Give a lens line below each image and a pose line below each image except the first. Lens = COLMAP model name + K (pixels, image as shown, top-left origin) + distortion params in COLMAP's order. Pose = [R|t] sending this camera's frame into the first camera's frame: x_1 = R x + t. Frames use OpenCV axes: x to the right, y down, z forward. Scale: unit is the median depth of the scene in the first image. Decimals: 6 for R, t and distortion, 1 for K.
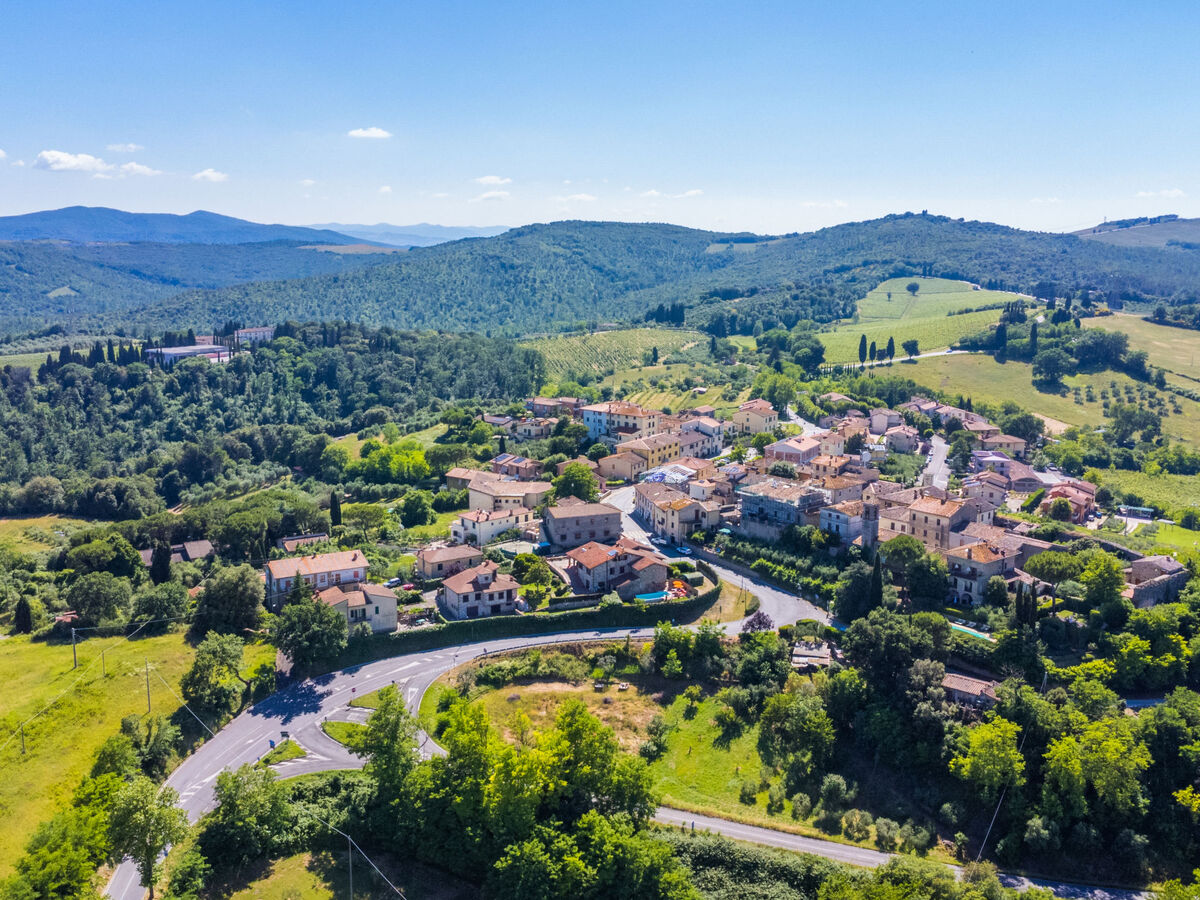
lens RADIAL K [[1262.2, 0, 600.0], [0, 1262.2, 450.0], [0, 0, 1]] dist [0.013430, 0.023646]
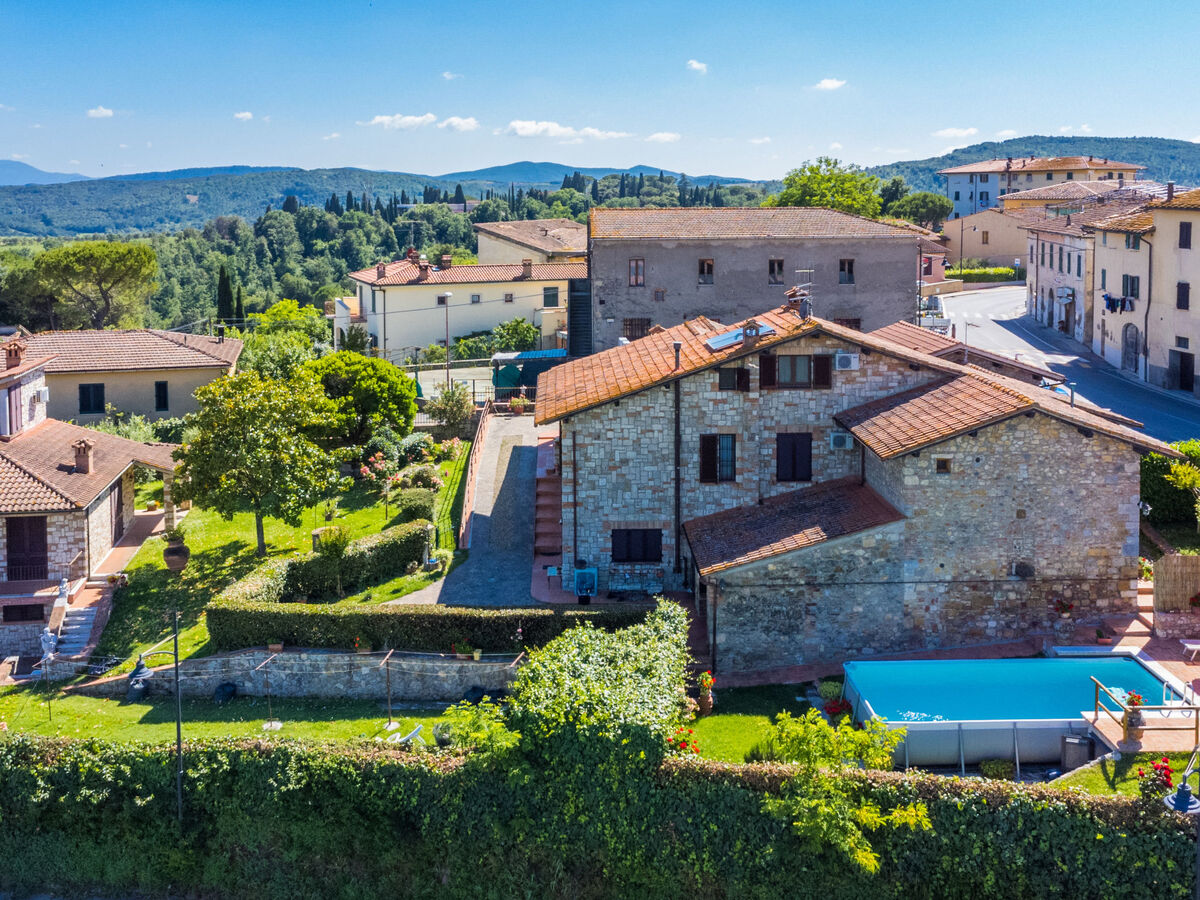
lens RADIAL K [[1228.6, 0, 563.5], [0, 1228.6, 274.5], [0, 0, 1]] dist [0.004064, 0.033283]
pose [[0.921312, 0.008880, -0.388723, 0.029324], [-0.058061, 0.991672, -0.114958, 0.057078], [0.384465, 0.128482, 0.914155, 0.534703]]
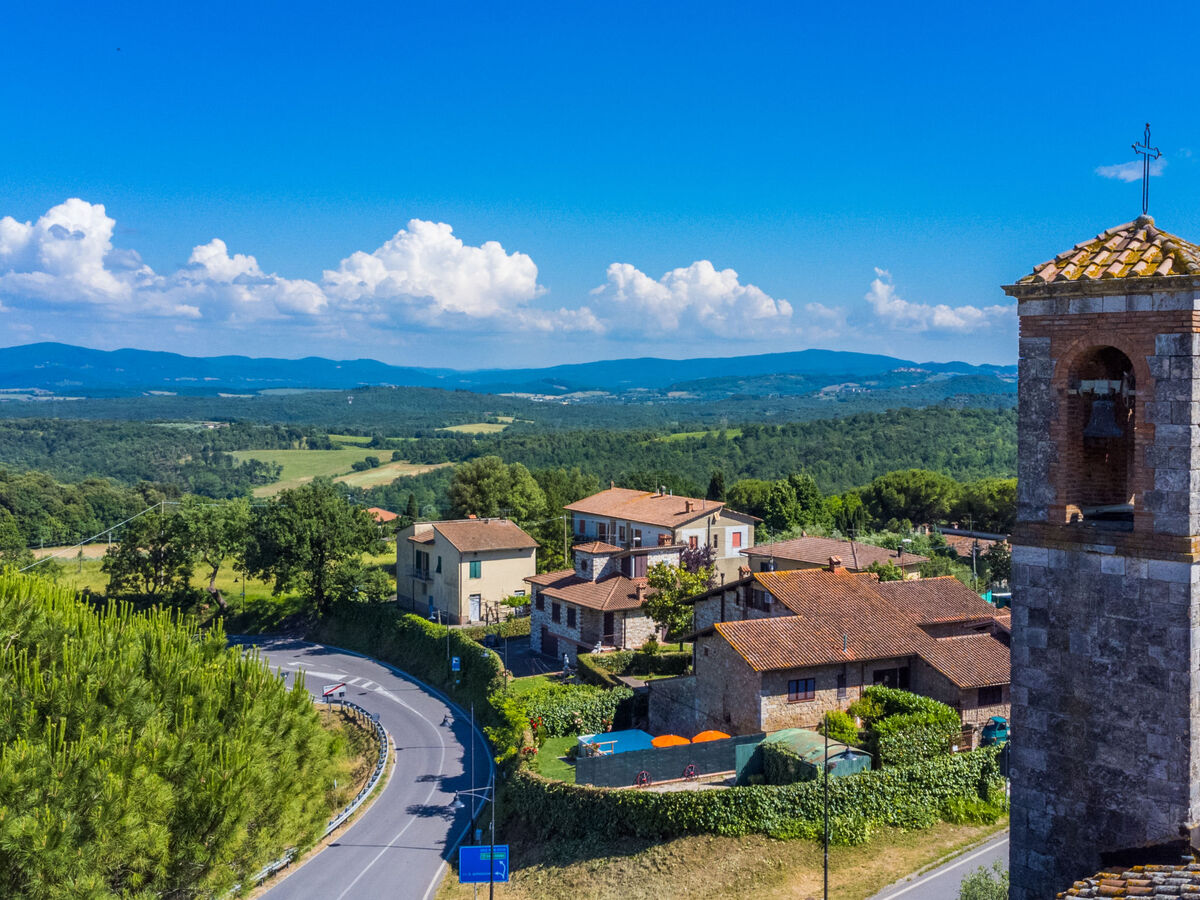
lens RADIAL K [[1315.5, 0, 638.3], [0, 1315.5, 448.2], [0, 0, 1]] dist [-0.001378, 0.004439]
pose [[0.072838, 0.047080, -0.996232, 0.169680], [-0.206677, 0.977915, 0.031103, 0.032872], [0.975694, 0.203632, 0.080960, 0.588729]]
